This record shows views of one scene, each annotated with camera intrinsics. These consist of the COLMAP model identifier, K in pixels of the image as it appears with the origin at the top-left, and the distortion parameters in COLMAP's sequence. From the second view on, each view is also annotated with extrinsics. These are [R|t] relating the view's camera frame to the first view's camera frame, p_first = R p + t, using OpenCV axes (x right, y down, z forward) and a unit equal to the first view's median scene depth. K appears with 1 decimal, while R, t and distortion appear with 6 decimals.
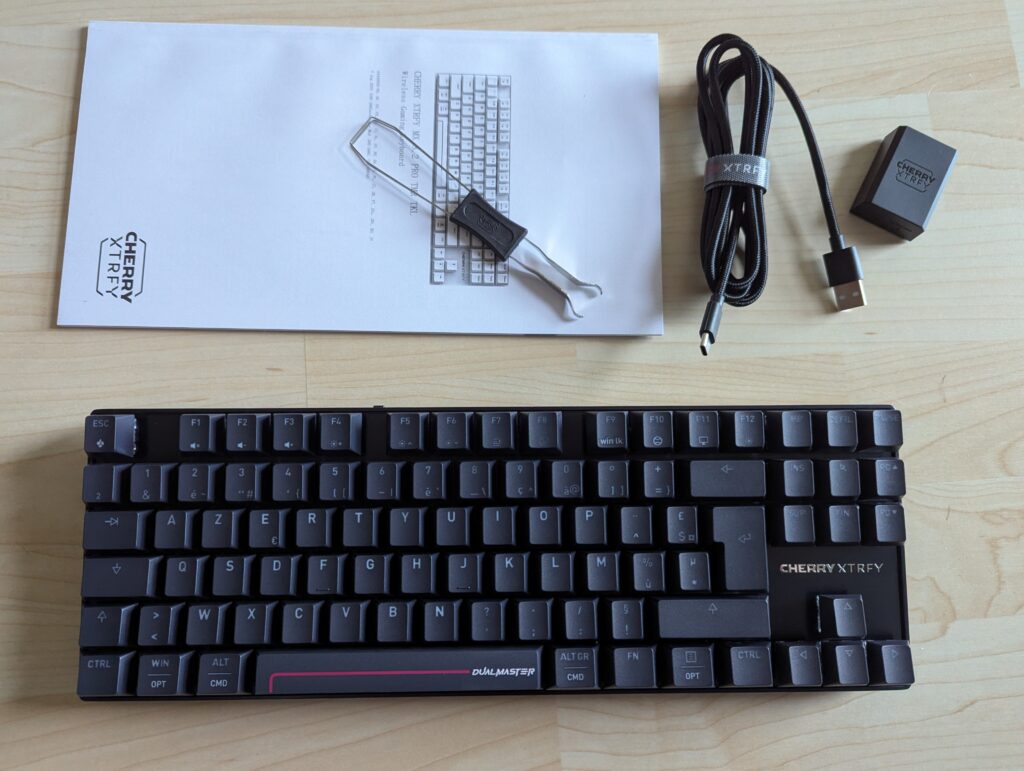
lens RADIAL K [[701.6, 0, 516.7], [0, 701.6, 378.9], [0, 0, 1]] dist [-0.022945, 0.000973]
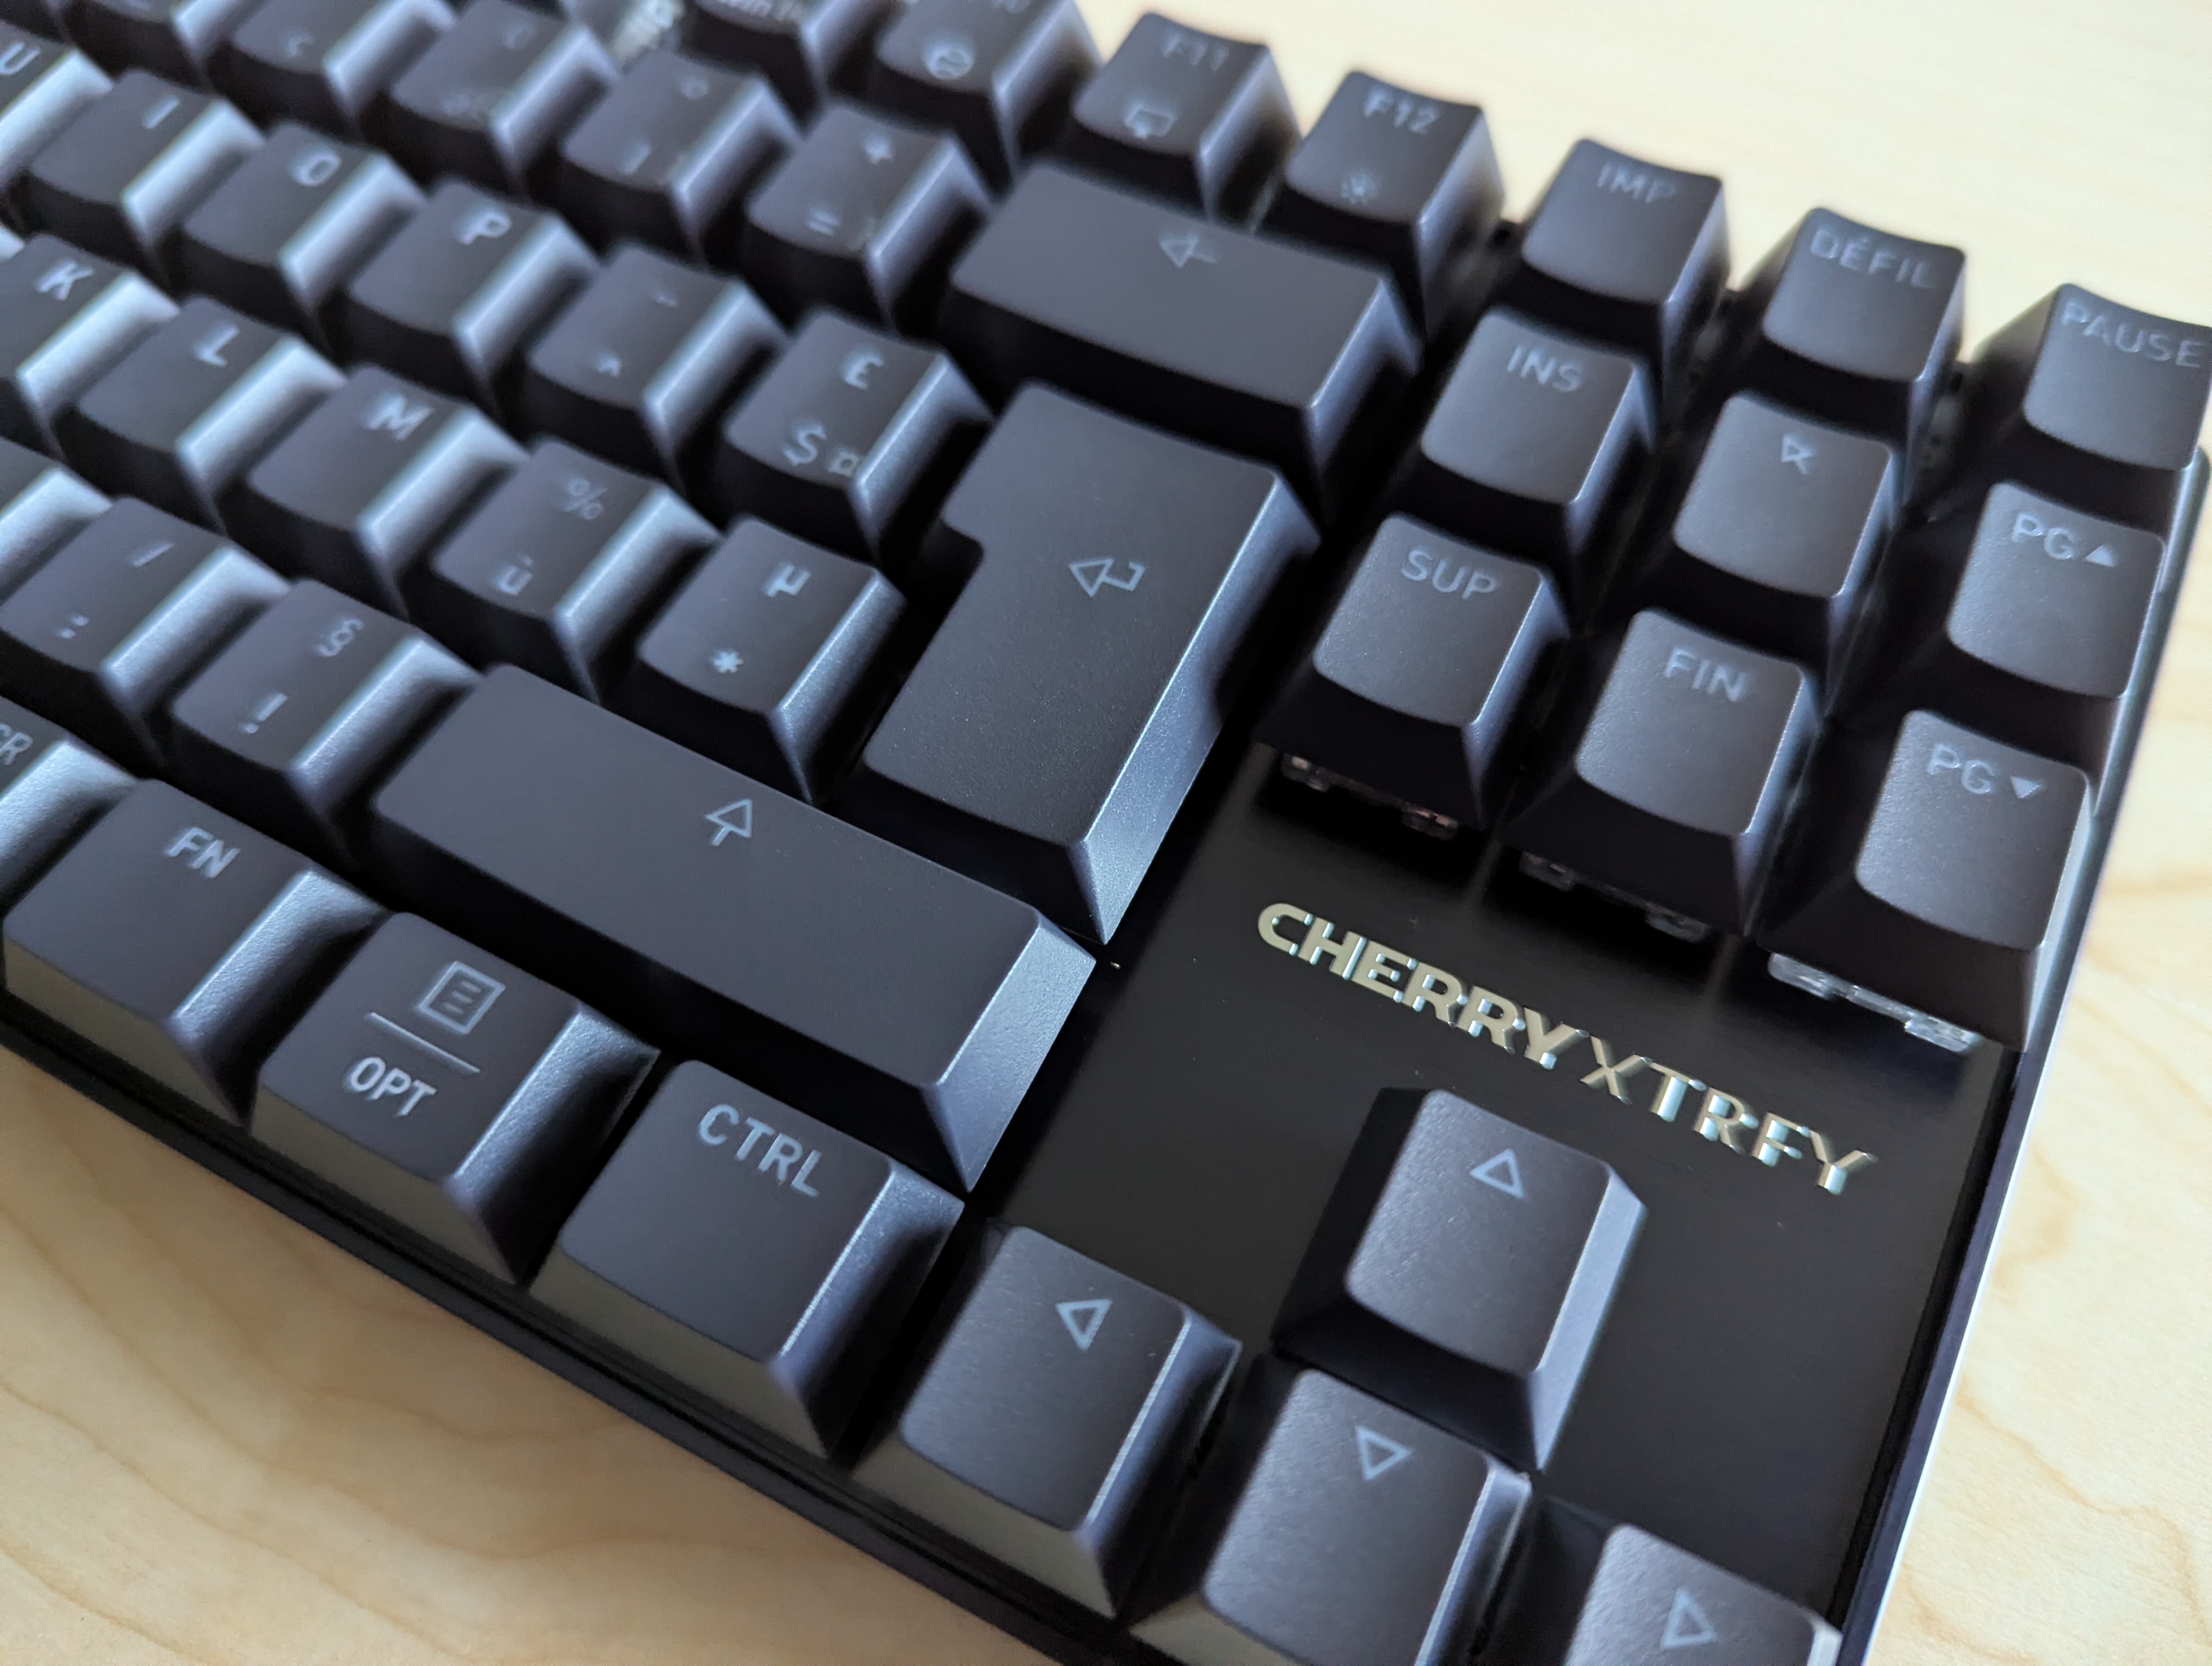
lens RADIAL K [[1669.4, 0, 1096.9], [0, 1669.4, 840.7], [0, 0, 1]] dist [-0.048340, -0.022299]
pose [[0.886444, 0.387352, -0.253329, 0.456043], [-0.446994, 0.858459, -0.251485, 0.391014], [0.120059, 0.336164, 0.934120, 0.636955]]
